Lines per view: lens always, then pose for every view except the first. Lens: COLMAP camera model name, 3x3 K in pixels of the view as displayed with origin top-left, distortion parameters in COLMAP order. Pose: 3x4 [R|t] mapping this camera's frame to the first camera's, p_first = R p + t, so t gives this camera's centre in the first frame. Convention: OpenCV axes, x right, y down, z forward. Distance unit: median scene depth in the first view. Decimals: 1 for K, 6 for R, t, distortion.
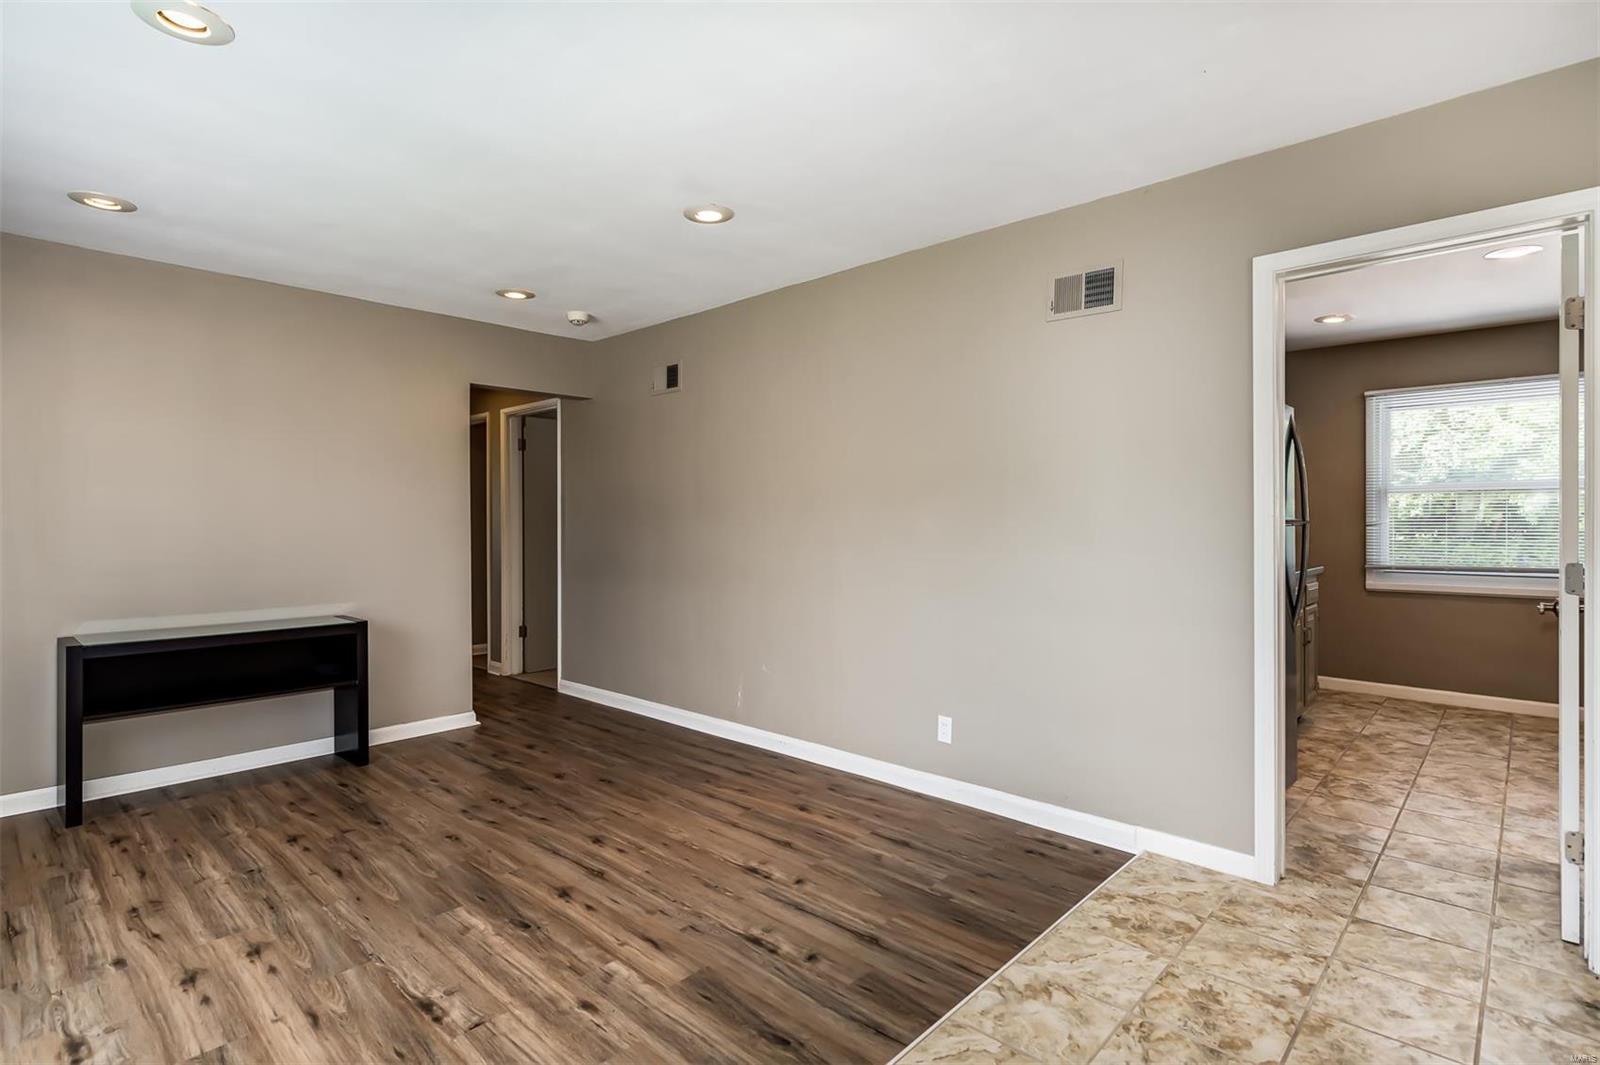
lens RADIAL K [[779.3, 0, 787.5], [0, 779.3, 526.4], [0, 0, 1]] dist [0.001200, -0.000329]
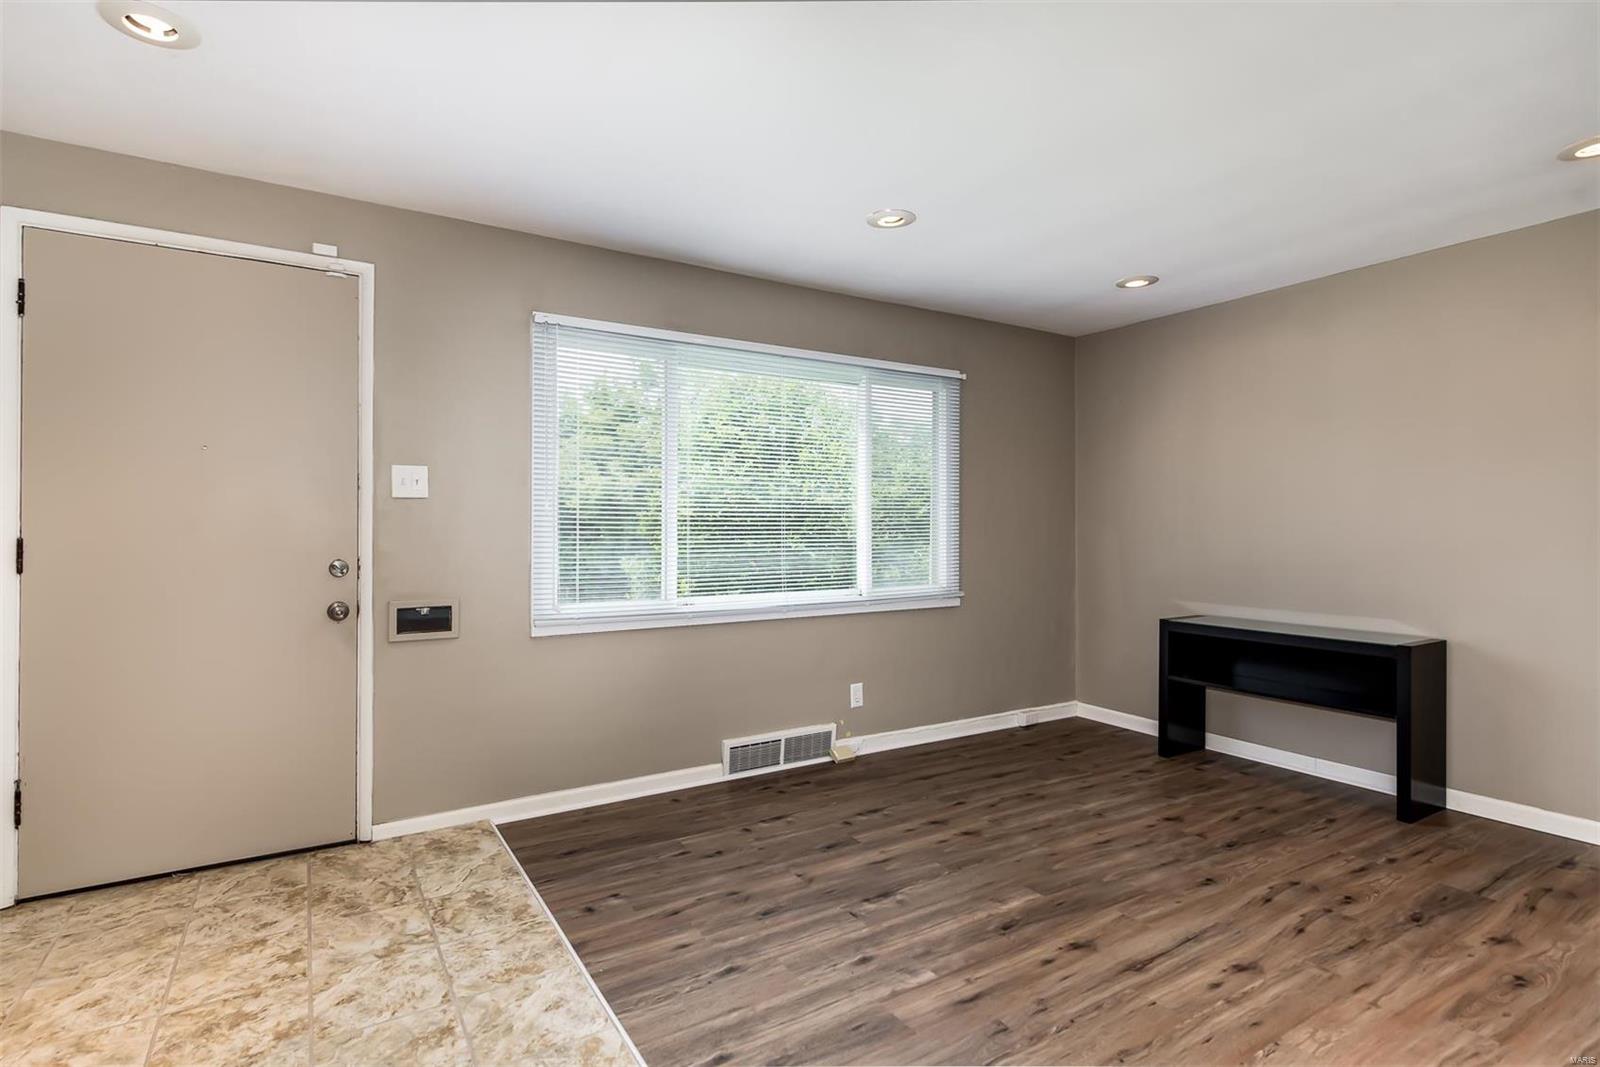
lens RADIAL K [[779.3, 0, 787.5], [0, 779.3, 527.4], [0, 0, 1]] dist [0.001200, -0.000329]
pose [[-0.253596, 0.001959, -0.967308, 0.677345], [-0.005833, 0.999977, 0.003554, -0.004985], [0.967293, 0.006544, -0.253579, 0.938190]]
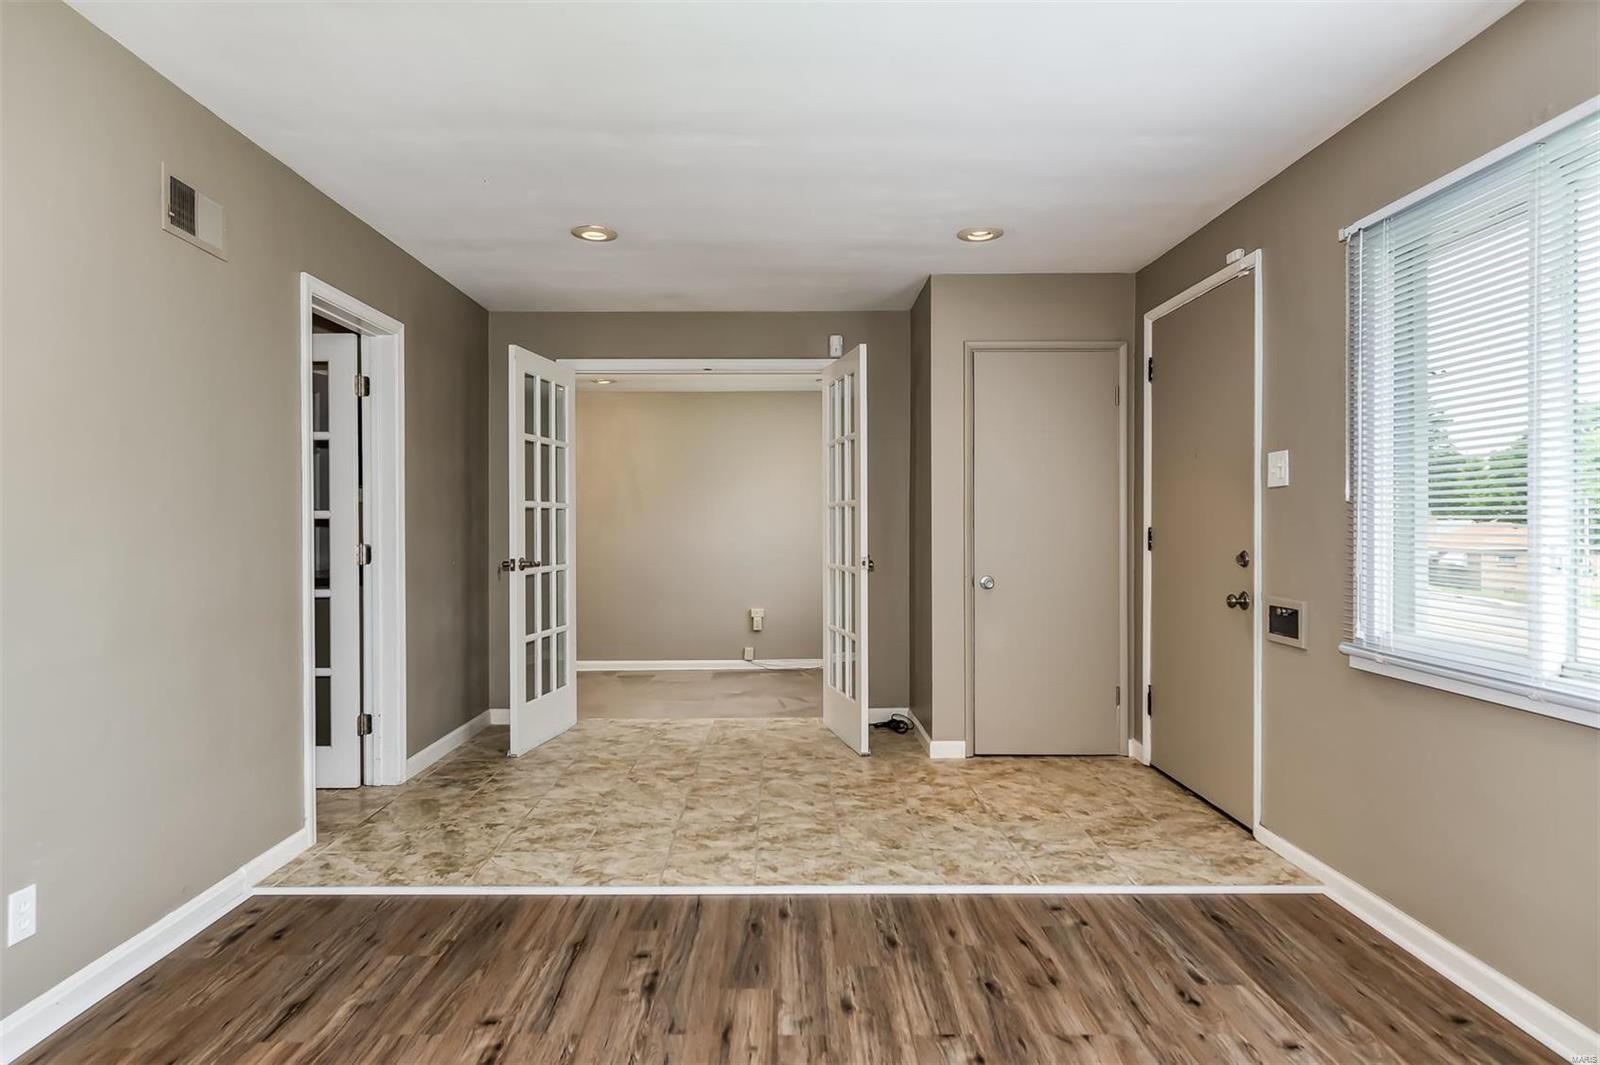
lens RADIAL K [[907.0, 0, 800.0], [0, 907.0, 532.5], [0, 0, 1]] dist [0.002074, -0.000827]
pose [[-0.702980, -0.005188, 0.711191, -0.820339], [0.004628, 0.999919, 0.011868, 0.003223], [-0.711195, 0.011635, -0.702899, 1.471246]]
